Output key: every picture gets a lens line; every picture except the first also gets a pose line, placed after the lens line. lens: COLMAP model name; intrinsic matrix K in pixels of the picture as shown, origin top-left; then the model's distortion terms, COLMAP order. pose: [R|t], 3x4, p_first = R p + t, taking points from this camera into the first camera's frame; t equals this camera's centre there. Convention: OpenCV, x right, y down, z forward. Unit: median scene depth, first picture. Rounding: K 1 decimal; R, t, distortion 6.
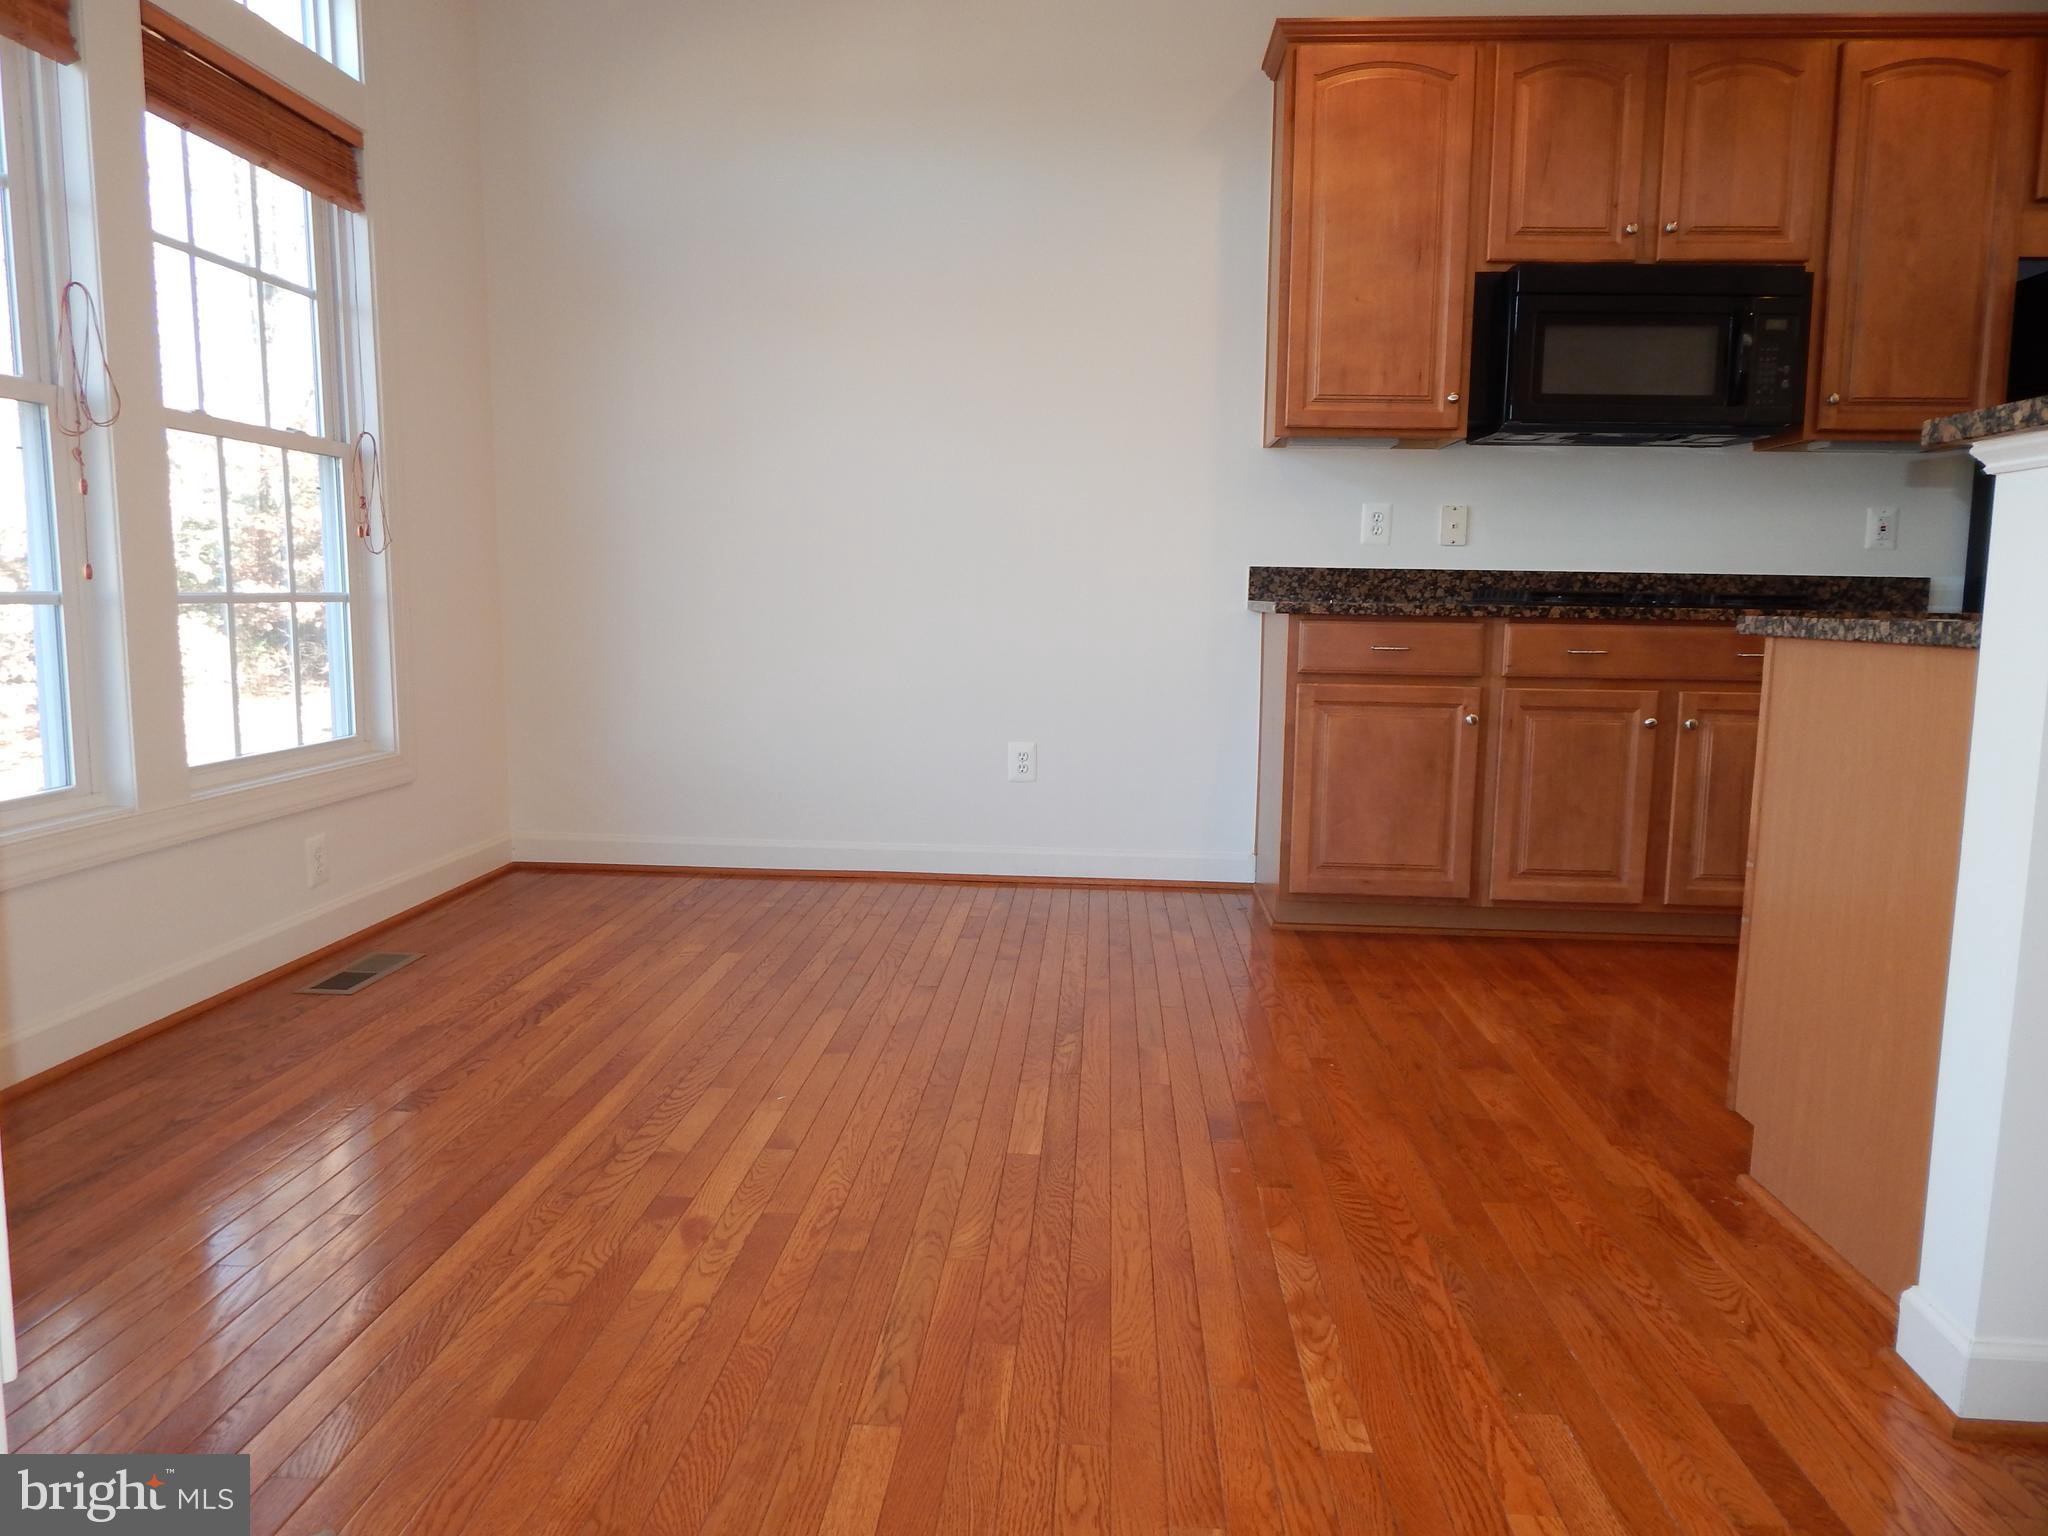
lens RADIAL K [[1332.5, 0, 1021.3], [0, 1332.5, 750.8], [0, 0, 1]] dist [-0.006765, -0.001056]
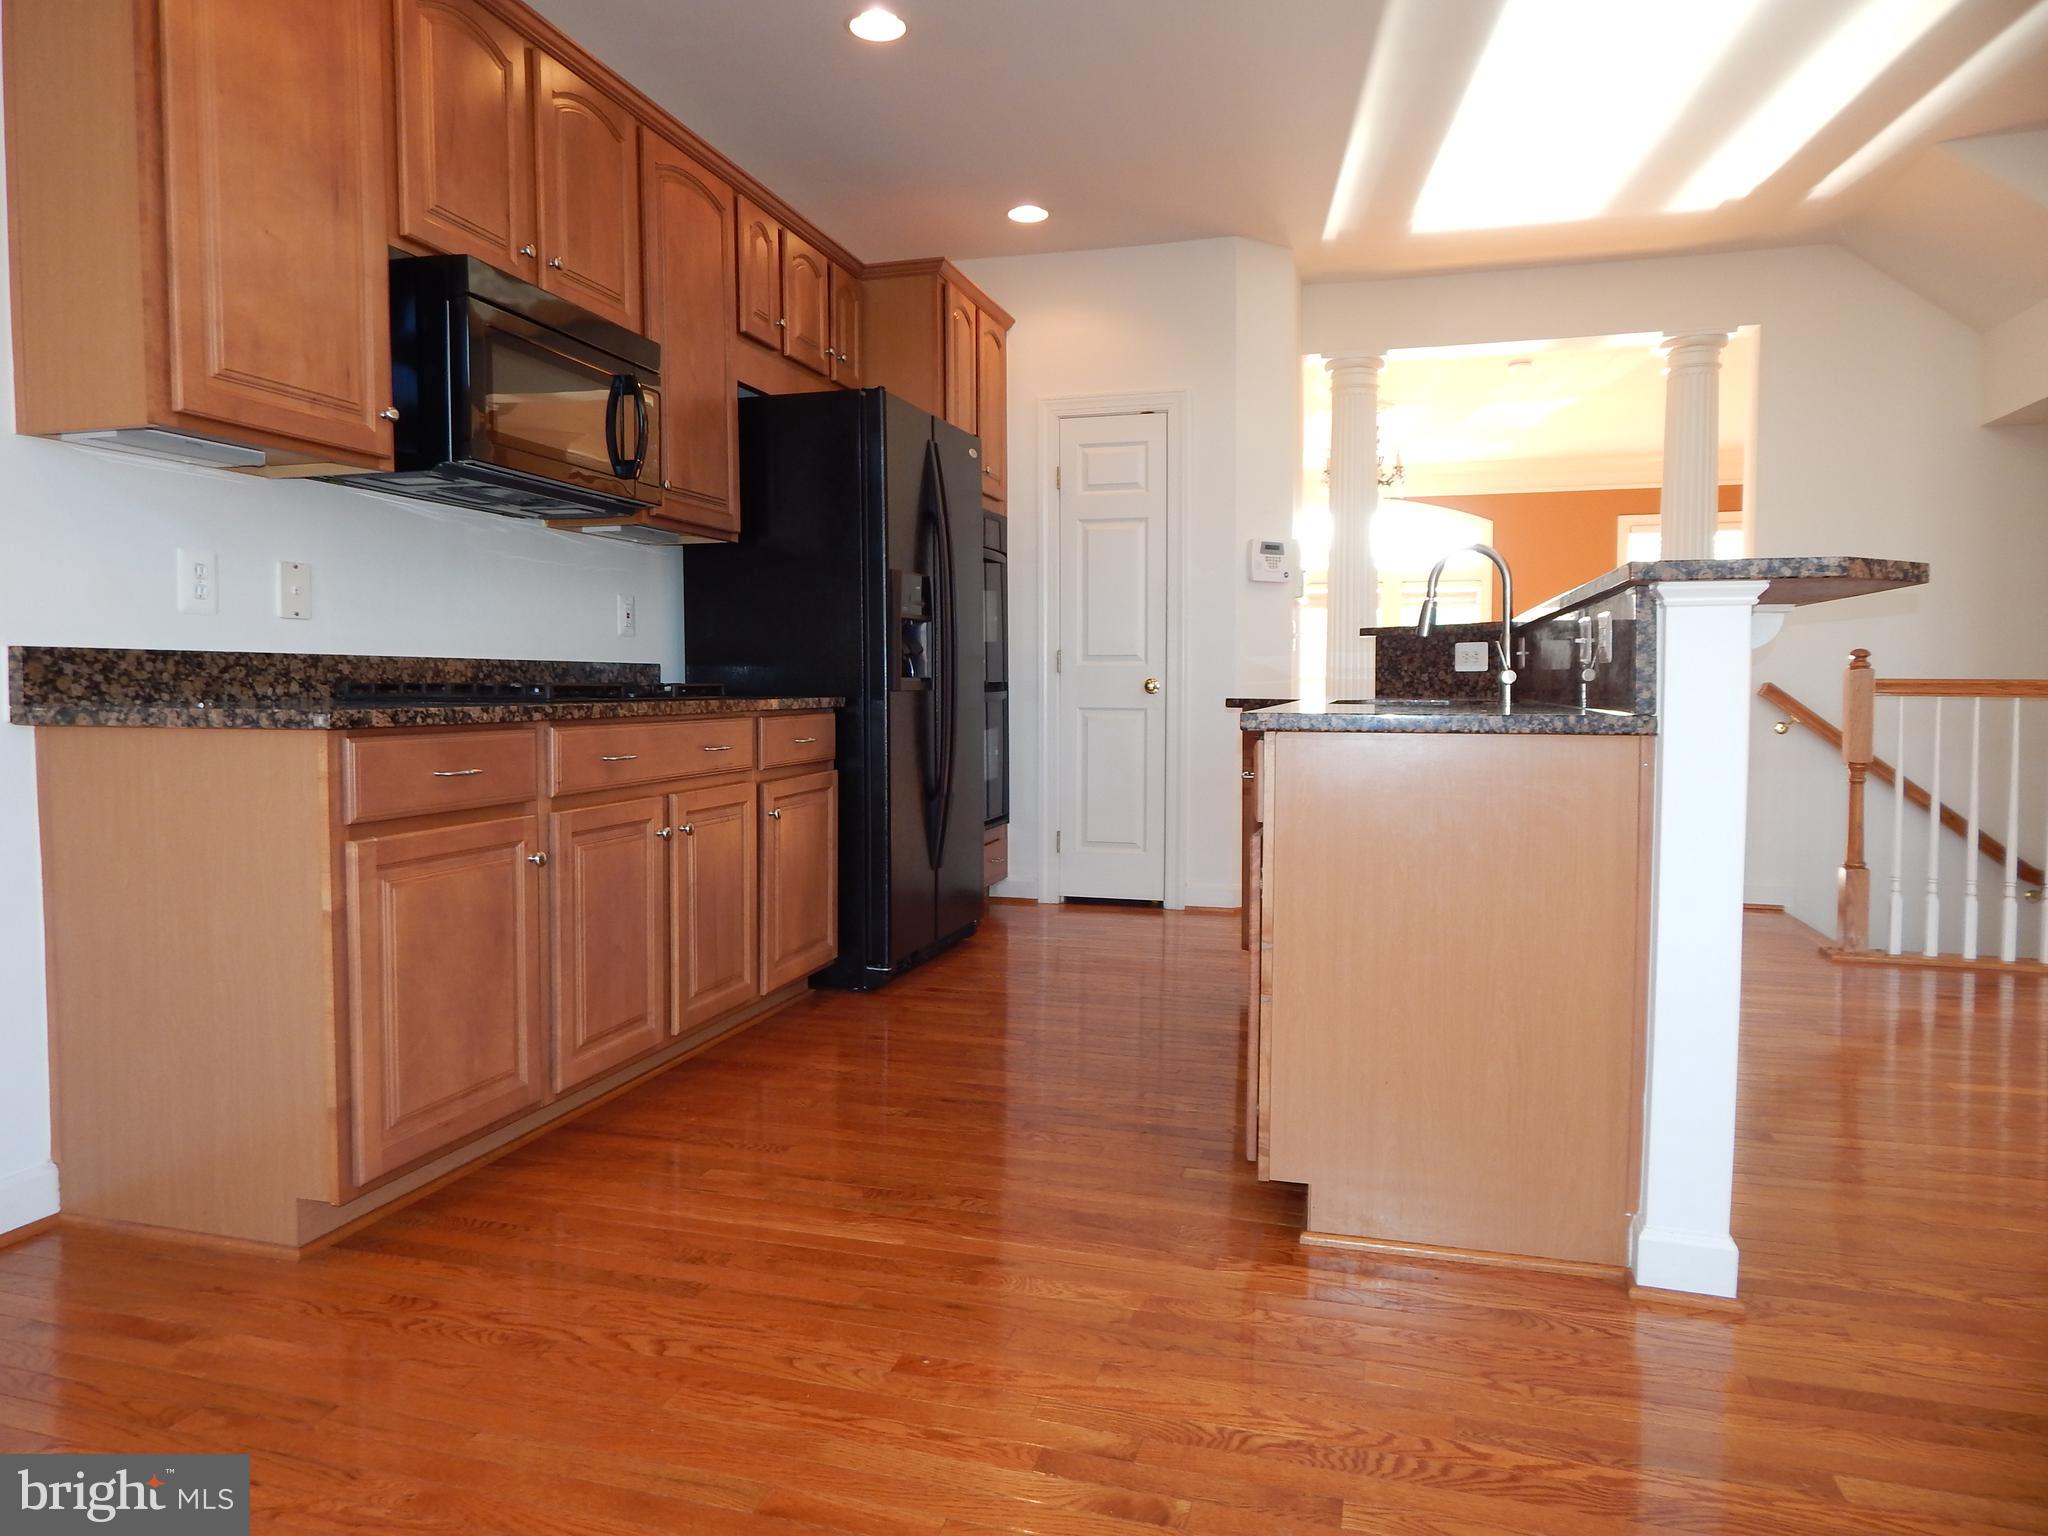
lens RADIAL K [[1332.5, 0, 1021.3], [0, 1332.5, 750.8], [0, 0, 1]] dist [-0.006765, -0.001056]
pose [[0.232478, -0.064677, 0.970449, -0.305669], [0.116748, 0.992428, 0.038174, -0.078169], [-0.965569, 0.104423, 0.238268, 0.545470]]
